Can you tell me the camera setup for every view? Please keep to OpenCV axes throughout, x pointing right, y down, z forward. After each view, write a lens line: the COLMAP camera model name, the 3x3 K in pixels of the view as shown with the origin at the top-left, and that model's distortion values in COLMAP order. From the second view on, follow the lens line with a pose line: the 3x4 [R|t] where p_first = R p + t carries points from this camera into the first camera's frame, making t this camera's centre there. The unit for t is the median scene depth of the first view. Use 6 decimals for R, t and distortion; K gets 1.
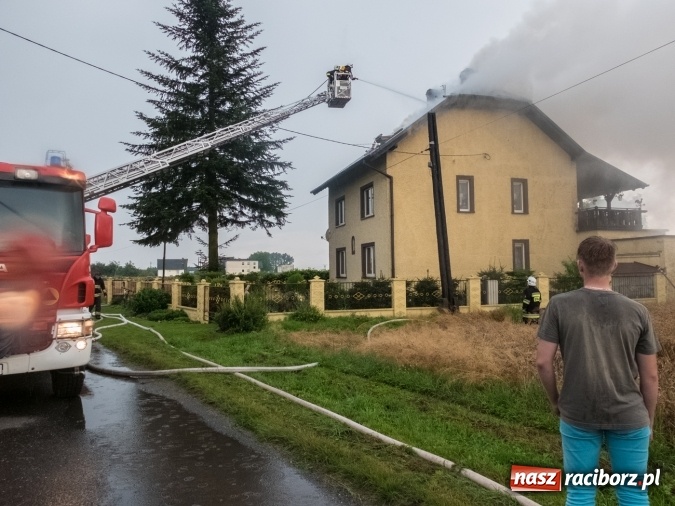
lens RADIAL K [[539.5, 0, 342.6], [0, 539.5, 248.9], [0, 0, 1]] dist [-0.036966, 0.061059]
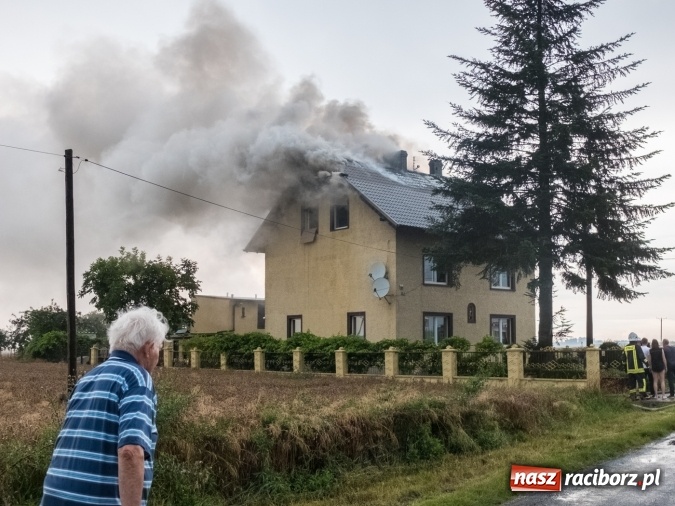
lens RADIAL K [[862.9, 0, 338.5], [0, 862.9, 253.1], [0, 0, 1]] dist [-0.080943, -0.016193]
pose [[-0.413574, 0.117244, 0.902890, -1.332707], [-0.022294, 0.990073, -0.138777, 0.109065], [-0.910197, -0.077524, -0.406855, 1.973122]]
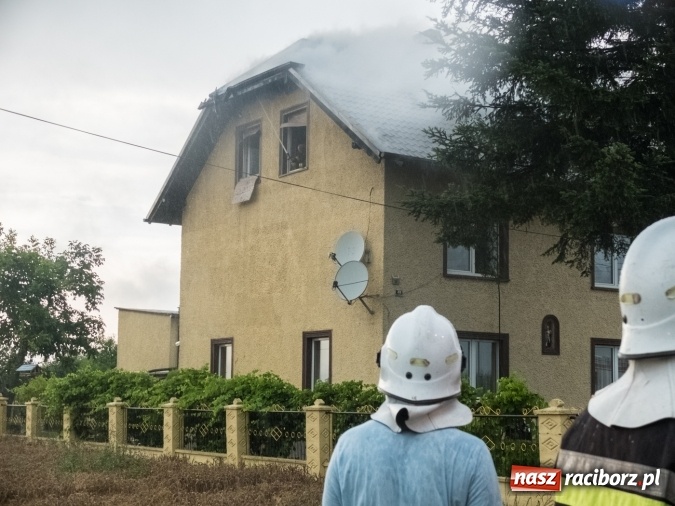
lens RADIAL K [[1204.0, 0, 336.8], [0, 1204.0, 253.7], [0, 0, 1]] dist [0.080201, 0.046400]
pose [[-0.309339, 0.127154, 0.942412, -0.993437], [-0.037700, 0.988601, -0.145761, 0.089102], [-0.950204, -0.080619, -0.301019, 1.626846]]
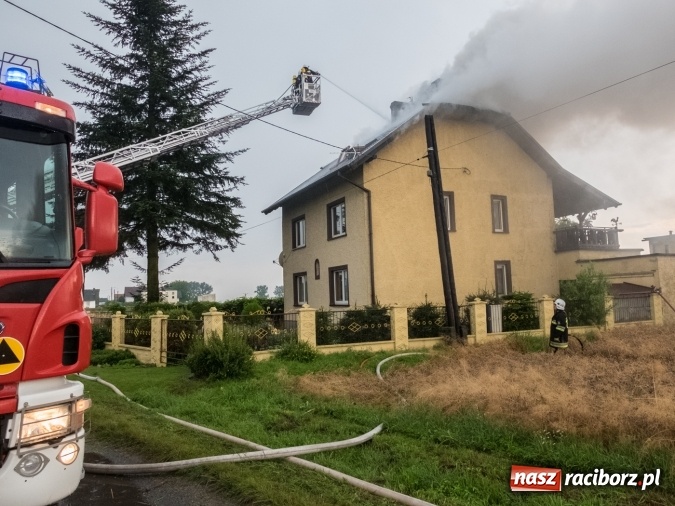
lens RADIAL K [[533.9, 0, 336.4], [0, 533.9, 250.3], [0, 0, 1]] dist [-0.017936, 0.009279]
pose [[0.989404, -0.005213, 0.145098, -0.083120], [0.012456, 0.998719, -0.049051, 0.006242], [-0.144657, 0.050339, 0.988201, 0.127443]]
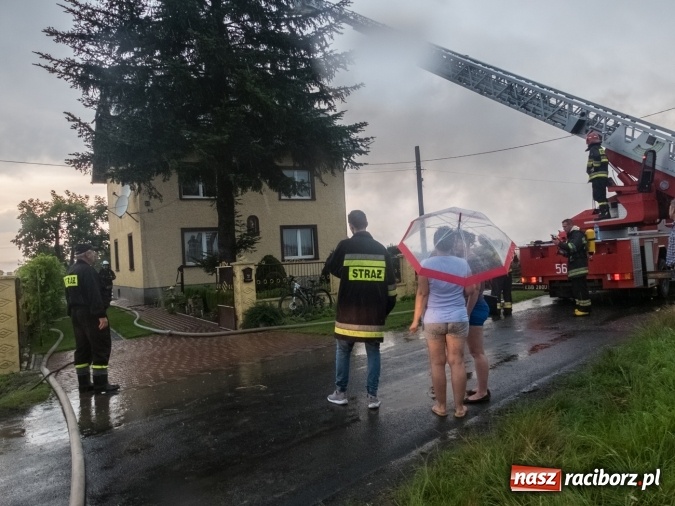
lens RADIAL K [[539.5, 0, 342.6], [0, 539.5, 248.9], [0, 0, 1]] dist [-0.036966, 0.061059]
pose [[-0.245745, 0.047492, 0.968170, -0.947979], [0.030531, 0.998683, -0.041239, 0.077552], [-0.968854, 0.019425, -0.246871, 1.172587]]
